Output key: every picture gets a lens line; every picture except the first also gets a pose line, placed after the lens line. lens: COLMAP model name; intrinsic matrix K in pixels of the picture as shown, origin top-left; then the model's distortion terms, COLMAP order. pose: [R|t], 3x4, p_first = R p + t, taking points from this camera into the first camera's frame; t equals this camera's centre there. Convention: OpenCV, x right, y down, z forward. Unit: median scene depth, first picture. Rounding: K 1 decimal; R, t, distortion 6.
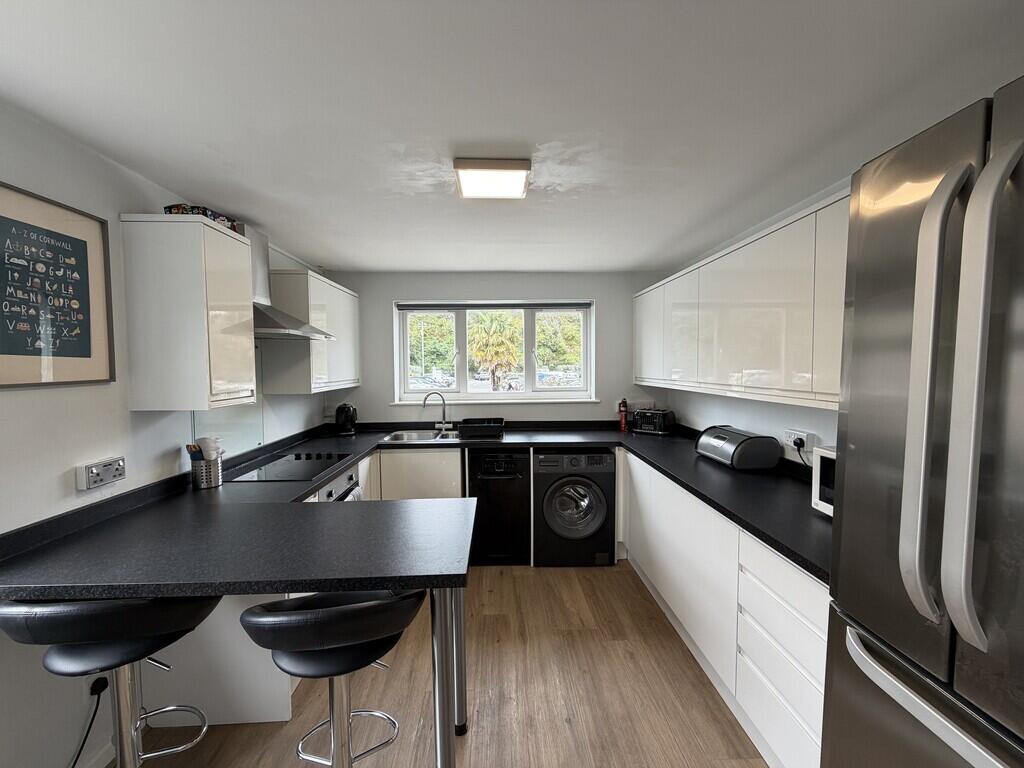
lens RADIAL K [[408.2, 0, 509.7], [0, 408.2, 384.2], [0, 0, 1]] dist [0.000901, 0.000444]
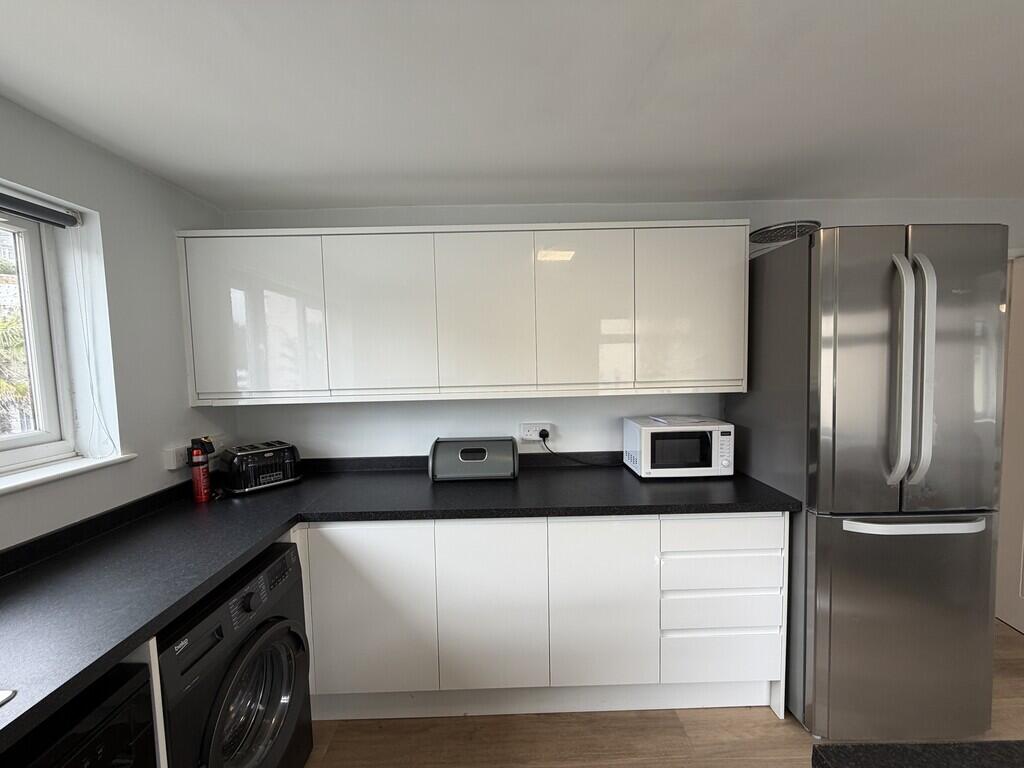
lens RADIAL K [[408.2, 0, 509.7], [0, 408.2, 384.2], [0, 0, 1]] dist [0.000901, 0.000444]
pose [[0.027503, -0.061344, 0.997738, -0.280735], [0.070410, 0.995755, 0.059281, -0.044406], [-0.997139, 0.068620, 0.031705, 0.833274]]
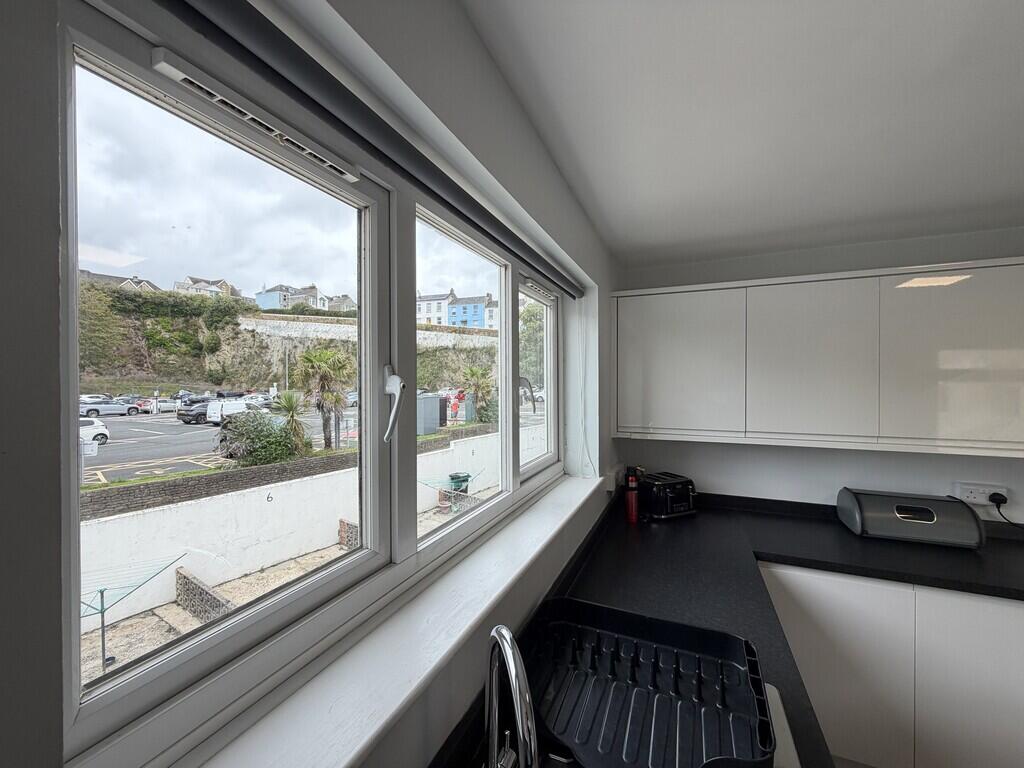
lens RADIAL K [[408.2, 0, 509.7], [0, 408.2, 384.2], [0, 0, 1]] dist [0.000901, 0.000444]
pose [[0.424155, -0.003251, 0.905584, -0.445511], [0.042418, 0.998967, -0.016281, -0.109978], [-0.904596, 0.045319, 0.423855, 1.256261]]
